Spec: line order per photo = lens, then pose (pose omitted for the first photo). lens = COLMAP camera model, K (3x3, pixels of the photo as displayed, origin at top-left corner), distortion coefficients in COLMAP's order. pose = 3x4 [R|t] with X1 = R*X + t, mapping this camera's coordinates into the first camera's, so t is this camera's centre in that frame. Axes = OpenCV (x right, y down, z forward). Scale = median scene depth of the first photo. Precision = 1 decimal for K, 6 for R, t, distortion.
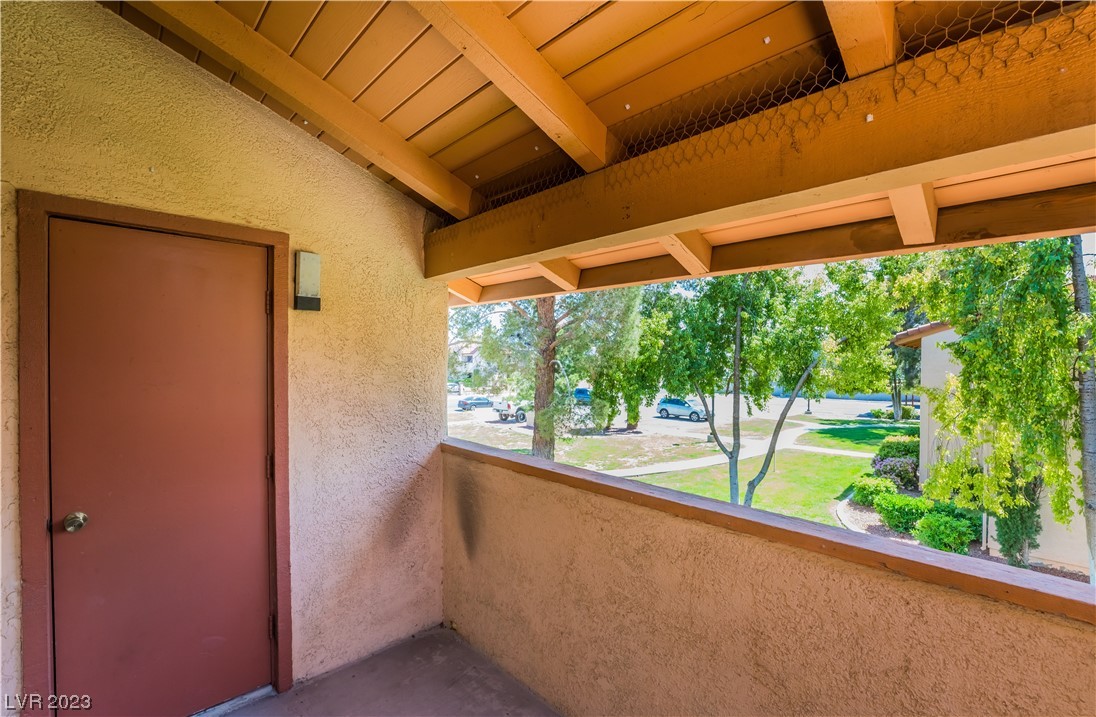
lens RADIAL K [[475.4, 0, 548.0], [0, 475.4, 358.5], [0, 0, 1]] dist [-0.001975, -0.000146]
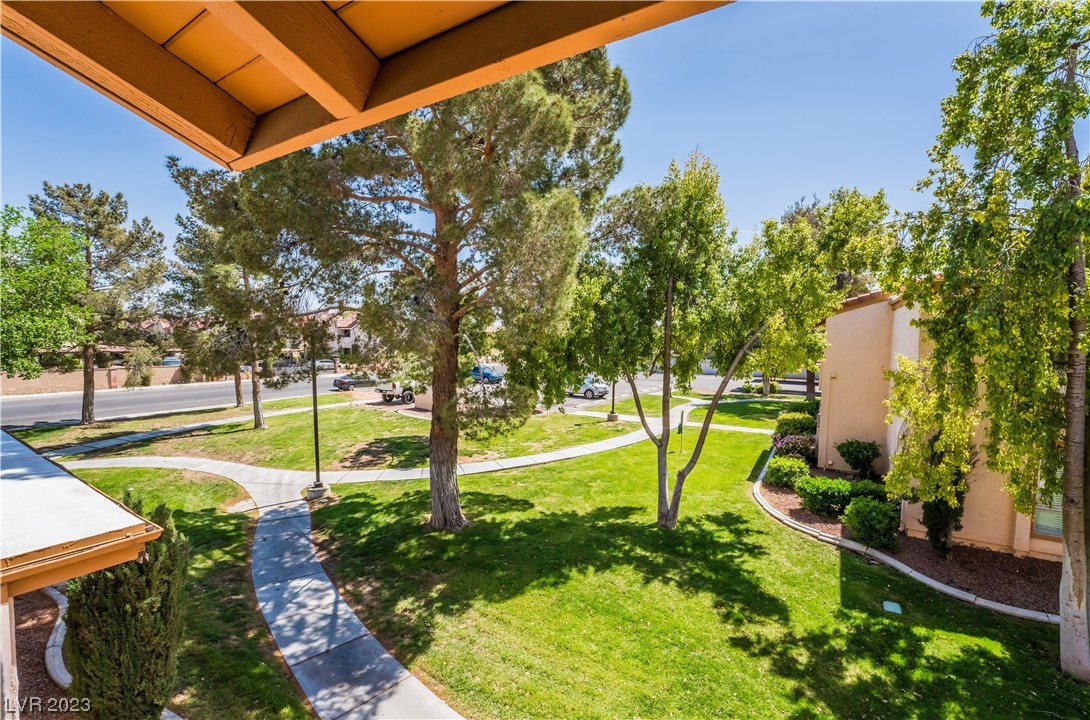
lens RADIAL K [[459.5, 0, 543.3], [0, 459.5, 365.1], [0, 0, 1]] dist [-0.027415, 0.004490]
pose [[0.971058, -0.001253, 0.238842, -0.029331], [-0.014394, 0.997862, 0.063755, 0.004000], [-0.238411, -0.065348, 0.968963, 0.197032]]
